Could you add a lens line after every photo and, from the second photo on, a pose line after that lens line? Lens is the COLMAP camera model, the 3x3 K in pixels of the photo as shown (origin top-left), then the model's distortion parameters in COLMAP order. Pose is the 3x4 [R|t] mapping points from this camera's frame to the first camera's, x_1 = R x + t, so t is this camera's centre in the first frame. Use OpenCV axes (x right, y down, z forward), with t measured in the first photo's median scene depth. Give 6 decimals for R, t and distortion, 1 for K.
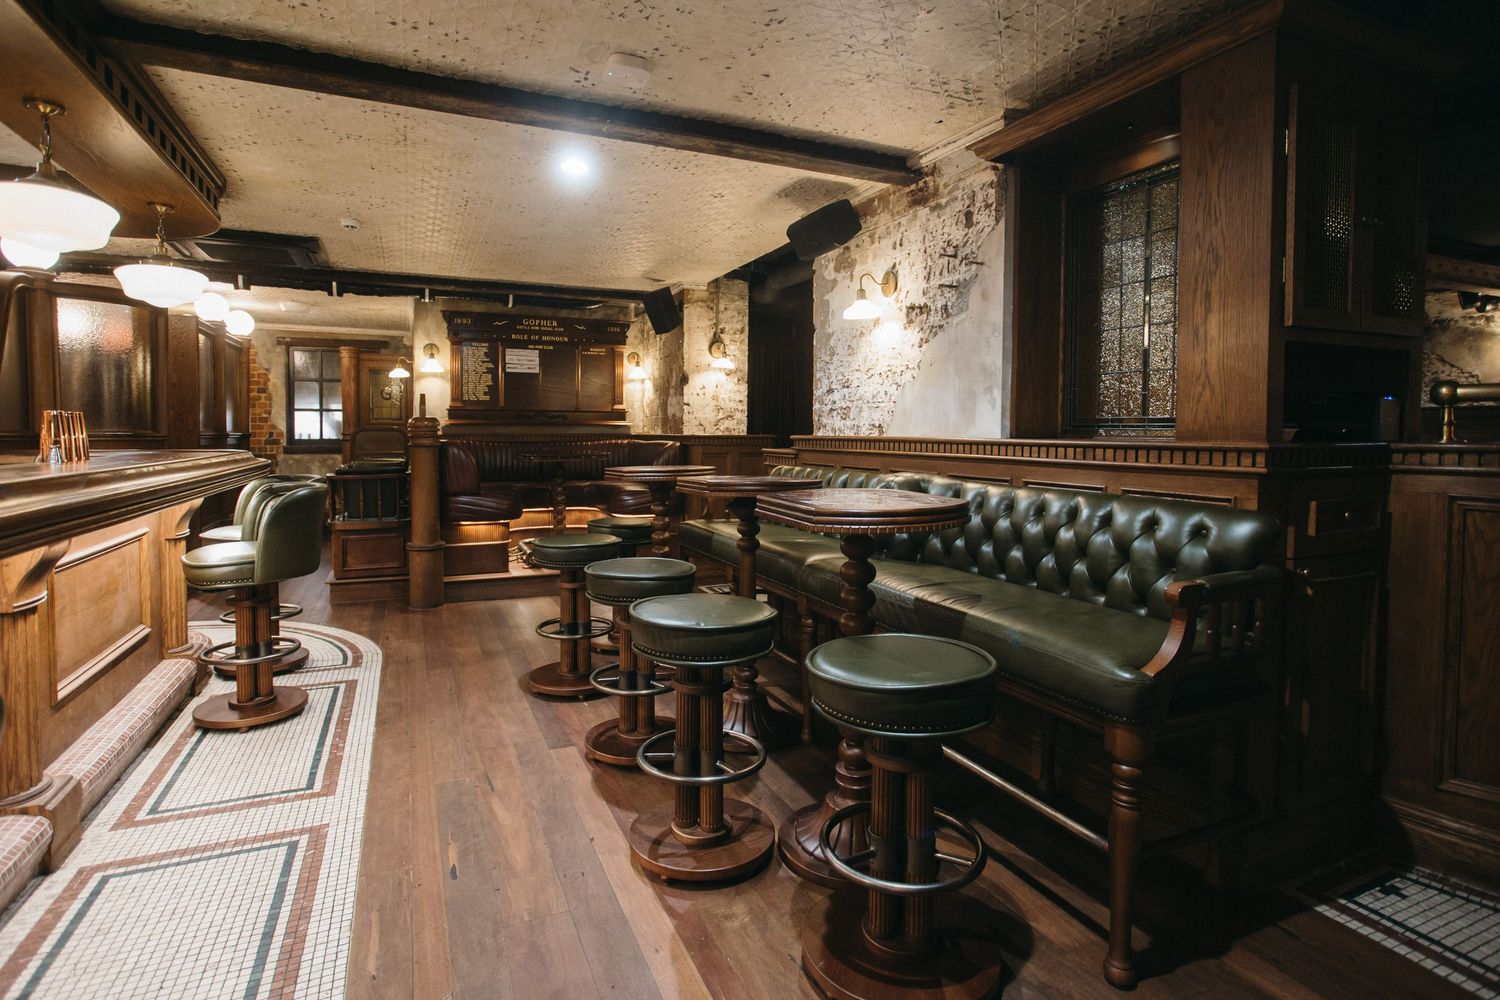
lens RADIAL K [[776.0, 0, 738.5], [0, 776.0, 467.0], [0, 0, 1]] dist [-0.020764, 0.000991]
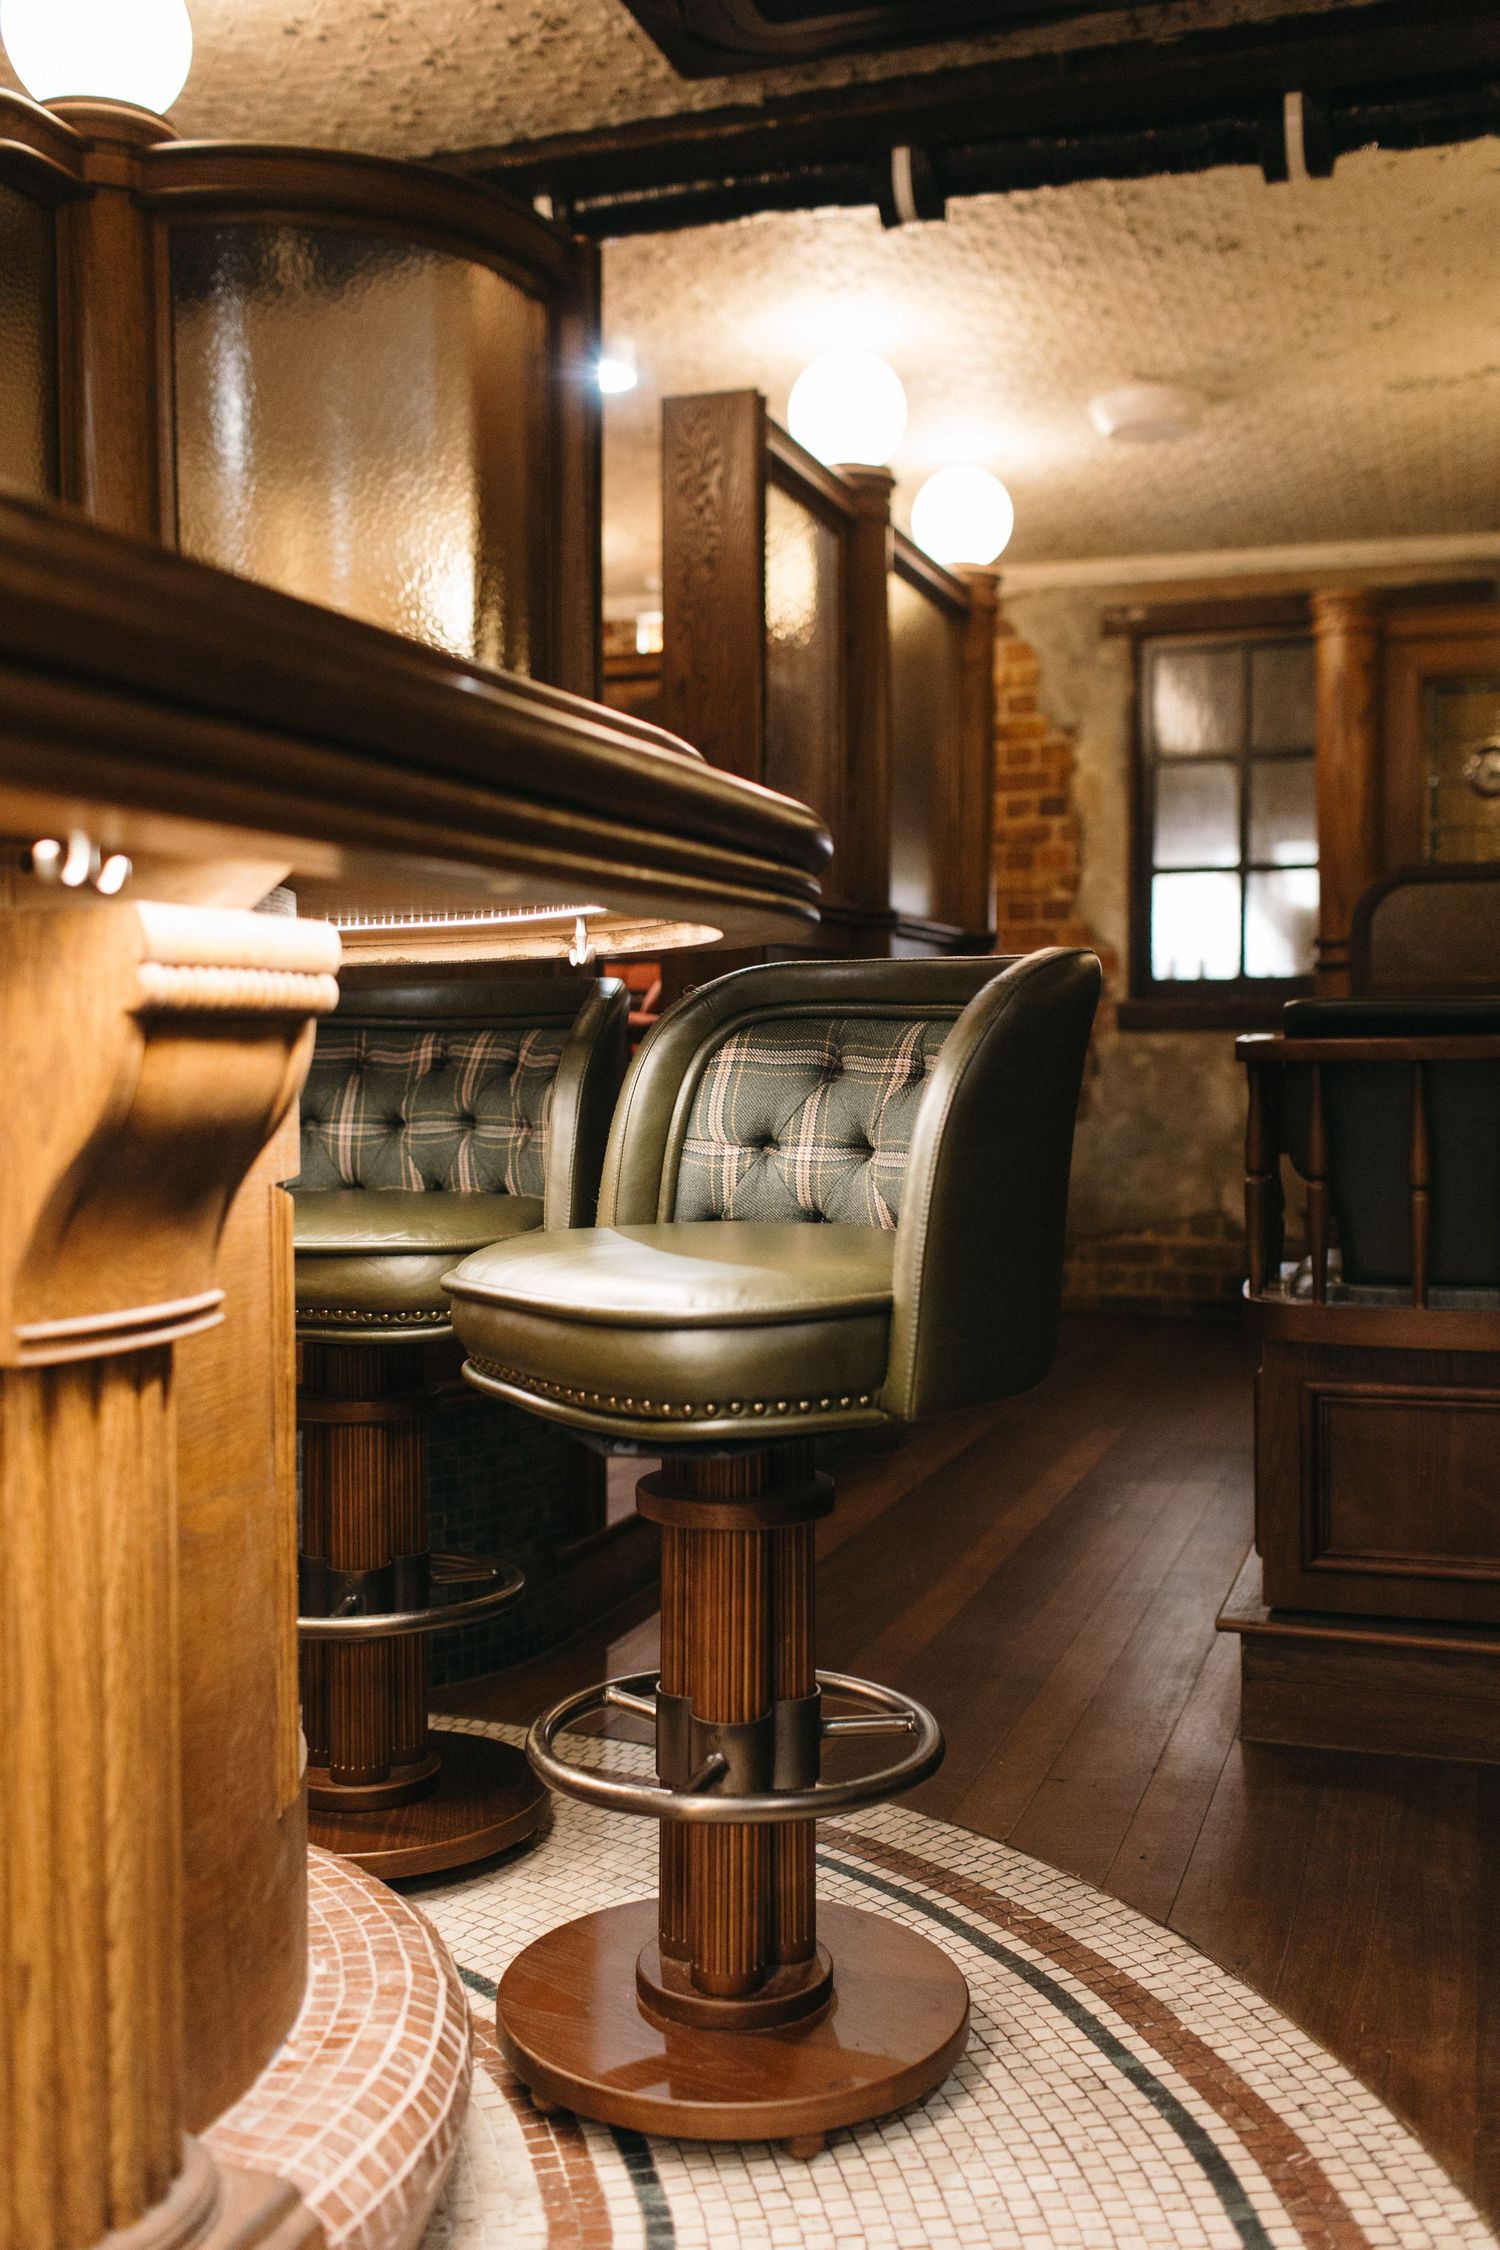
lens RADIAL K [[2233.3, 0, 747.9], [0, 2233.3, 1123.4], [0, 0, 1]] dist [0.006207, 0.000000]
pose [[0.750809, 0.012034, -0.660410, -0.176848], [-0.017584, 0.999844, -0.001771, 0.021720], [0.660286, 0.012943, 0.750903, 0.343356]]
